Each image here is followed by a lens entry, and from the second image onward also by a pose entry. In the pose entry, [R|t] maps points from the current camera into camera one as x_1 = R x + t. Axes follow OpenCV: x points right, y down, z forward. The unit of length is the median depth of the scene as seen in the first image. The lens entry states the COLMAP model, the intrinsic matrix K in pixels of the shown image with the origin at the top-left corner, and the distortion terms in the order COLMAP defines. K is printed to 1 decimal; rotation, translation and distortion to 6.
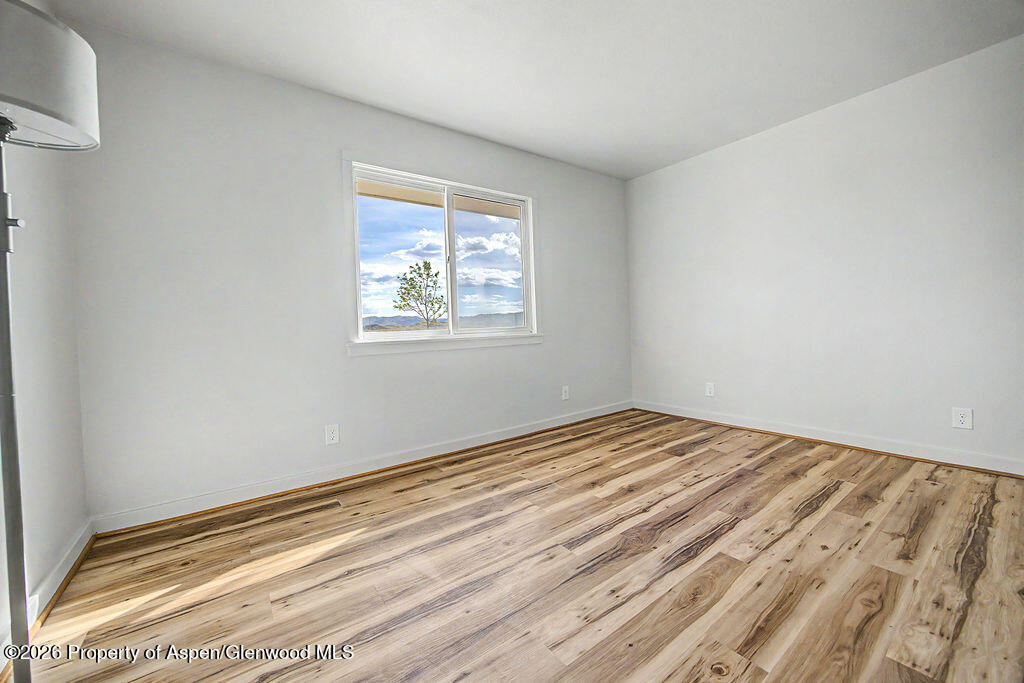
lens RADIAL K [[399.3, 0, 511.8], [0, 399.3, 339.5], [0, 0, 1]] dist [-0.031266, 0.010040]
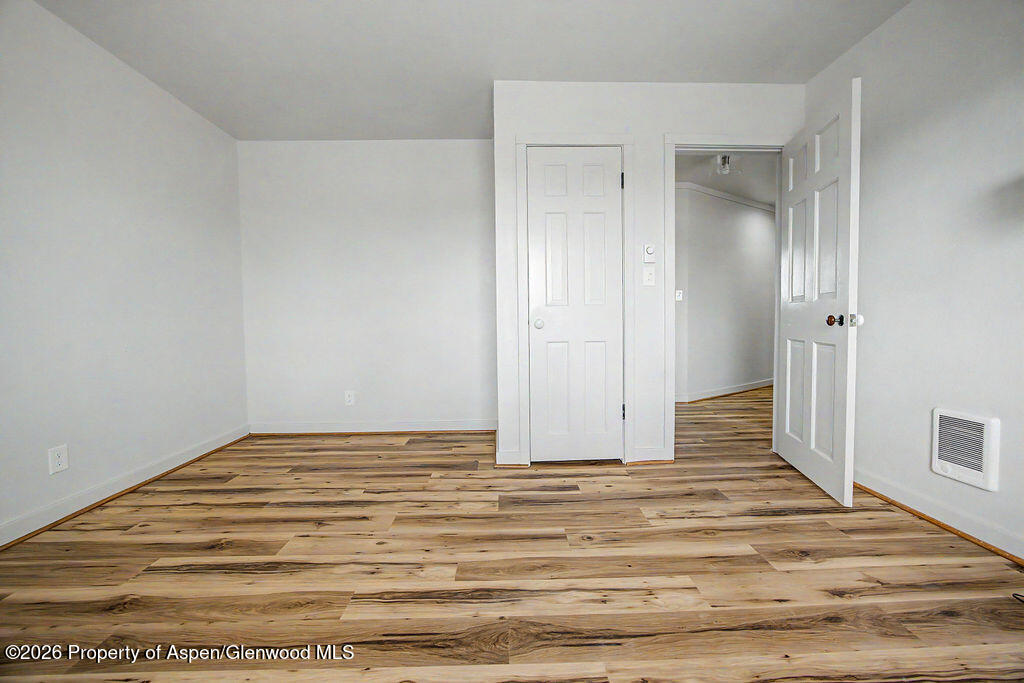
lens RADIAL K [[390.4, 0, 508.5], [0, 390.4, 341.3], [0, 0, 1]] dist [-0.012016, 0.000170]
pose [[-0.811037, 0.014545, 0.584814, -0.081964], [0.057757, 0.996797, 0.055308, -0.039700], [-0.582137, 0.078634, -0.809280, 1.322354]]
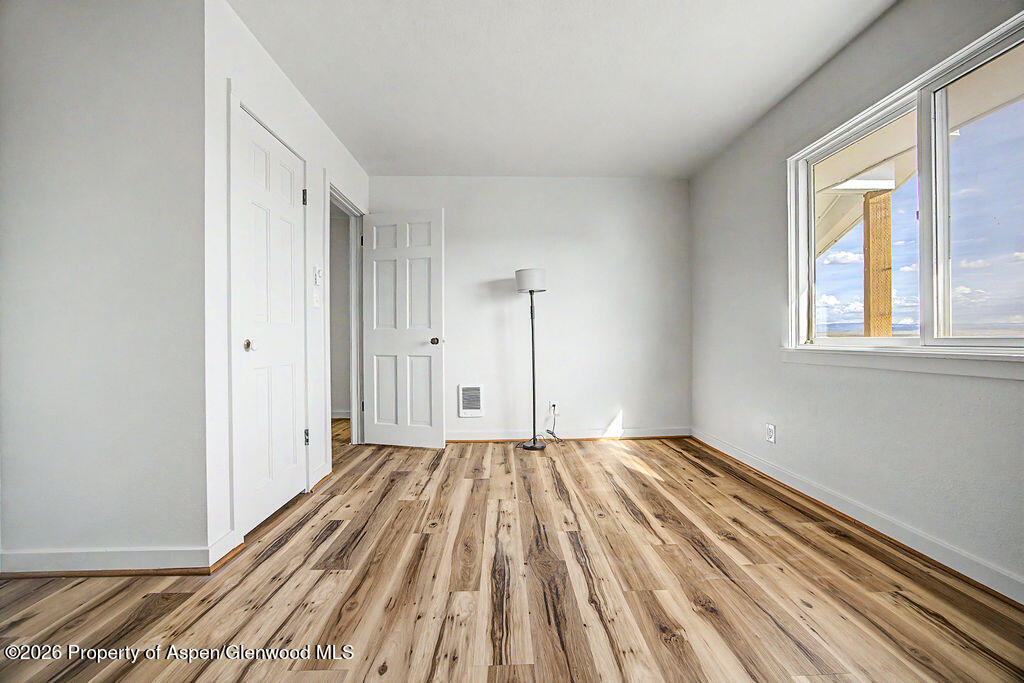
lens RADIAL K [[399.3, 0, 511.8], [0, 399.3, 339.5], [0, 0, 1]] dist [-0.031266, 0.010040]
pose [[-0.576477, 0.039366, -0.816165, 1.004752], [0.002012, 0.998904, 0.046758, -0.076911], [0.817111, 0.025313, -0.575924, 1.304504]]
